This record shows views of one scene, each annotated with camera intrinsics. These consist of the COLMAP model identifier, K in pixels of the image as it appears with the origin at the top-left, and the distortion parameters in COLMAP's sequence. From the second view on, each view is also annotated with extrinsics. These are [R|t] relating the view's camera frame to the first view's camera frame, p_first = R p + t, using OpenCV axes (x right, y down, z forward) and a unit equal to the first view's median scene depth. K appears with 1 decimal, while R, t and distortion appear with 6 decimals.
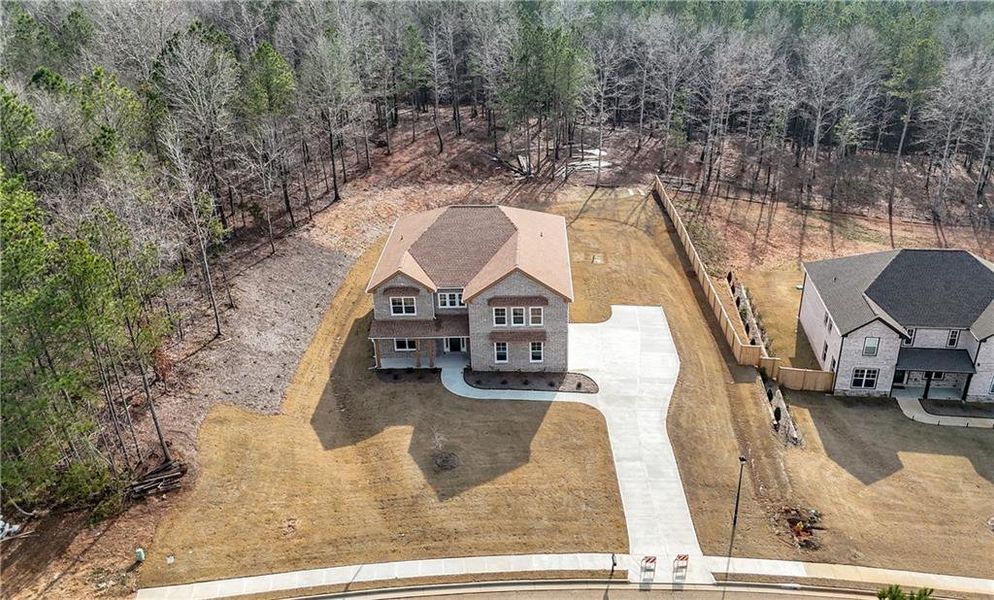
lens RADIAL K [[548.2, 0, 547.1], [0, 548.2, 277.1], [0, 0, 1]] dist [0.045021, -0.008315]
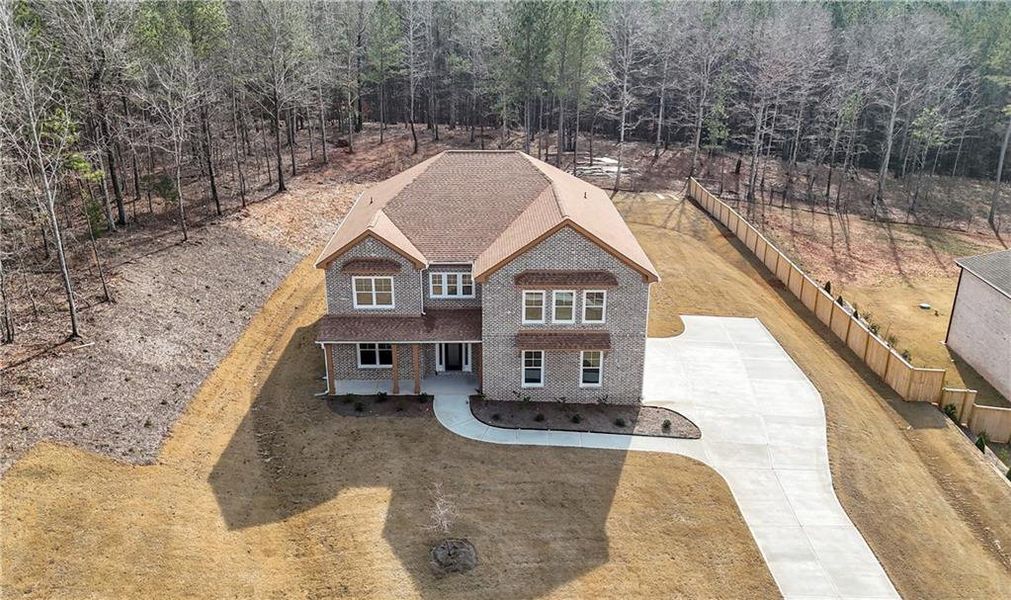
lens RADIAL K [[615.5, 0, 507.8], [0, 615.5, 290.9], [0, 0, 1]] dist [0.034654, -0.007420]
pose [[0.999750, 0.003922, -0.022007, -0.095308], [-0.005600, 0.997040, -0.076686, 0.101826], [0.021642, 0.076790, 0.996812, 0.313270]]
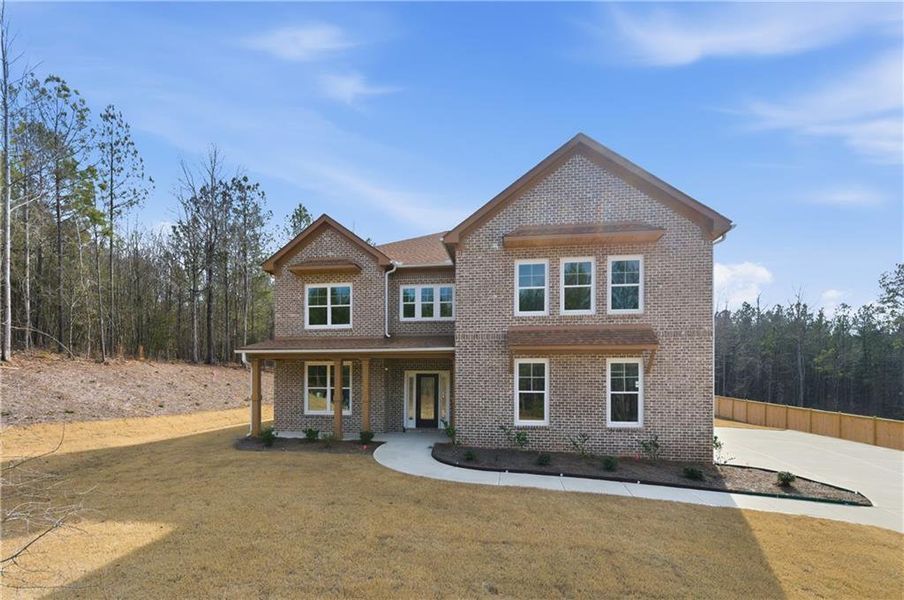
lens RADIAL K [[359.3, 0, 476.3], [0, 359.3, 391.0], [0, 0, 1]] dist [-0.019255, 0.000282]
pose [[0.987480, -0.002049, -0.157729, -0.080821], [-0.057273, 0.927022, -0.370606, 0.229544], [0.146977, 0.375000, 0.915299, 0.747973]]
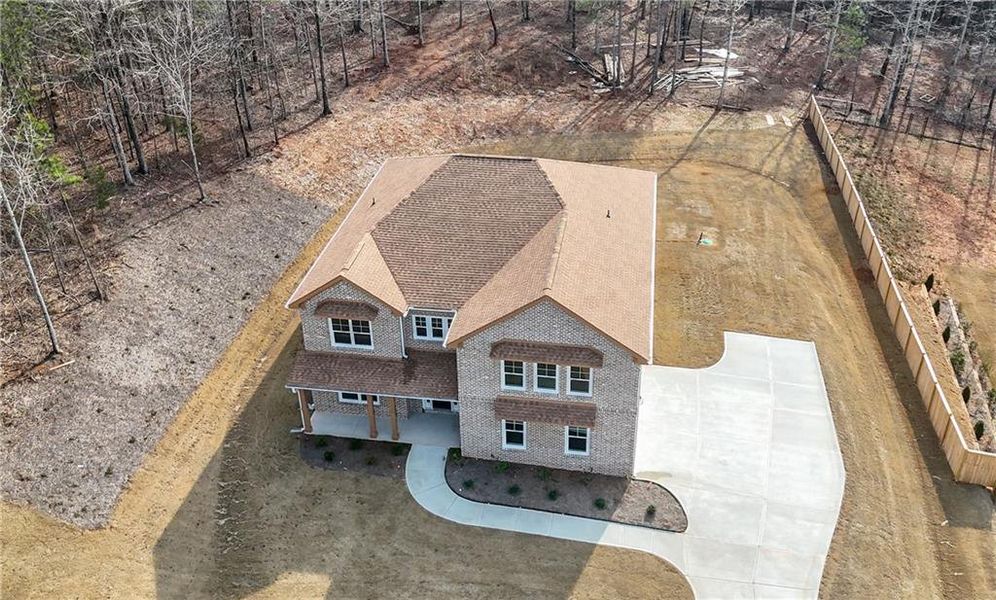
lens RADIAL K [[685.7, 0, 556.2], [0, 685.7, 245.2], [0, 0, 1]] dist [0.033320, -0.005611]
pose [[0.989478, 0.079194, -0.121085, 0.026990], [-0.071207, 0.995077, 0.068936, -0.100488], [0.125948, -0.059588, 0.990246, 0.323441]]
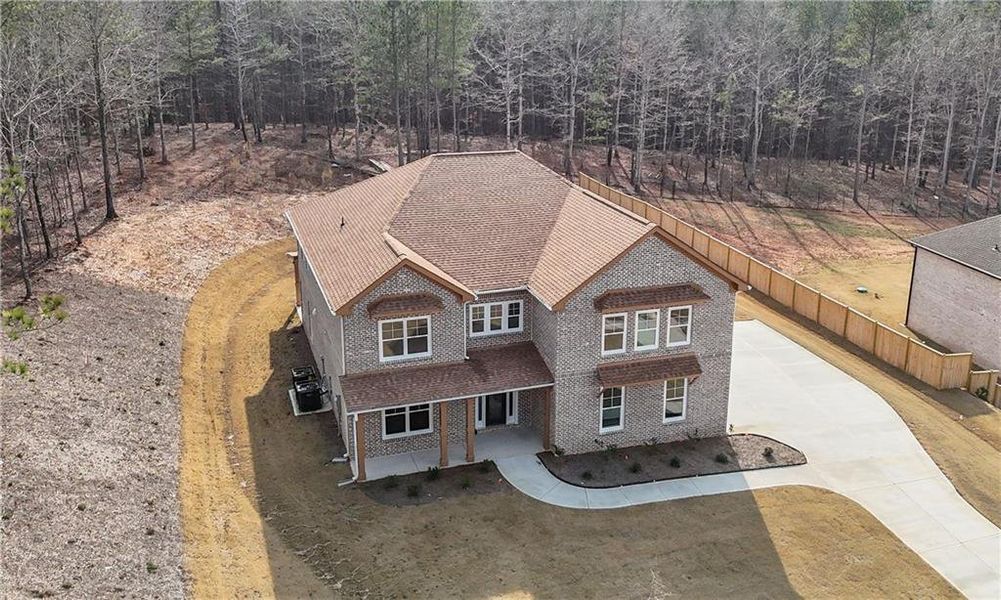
lens RADIAL K [[726.3, 0, 490.5], [0, 726.3, 260.1], [0, 0, 1]] dist [0.029148, -0.005163]
pose [[0.967370, -0.082948, 0.239407, -0.331275], [0.116868, 0.984451, -0.131143, 0.076163], [-0.224807, 0.154842, 0.962022, 0.363998]]
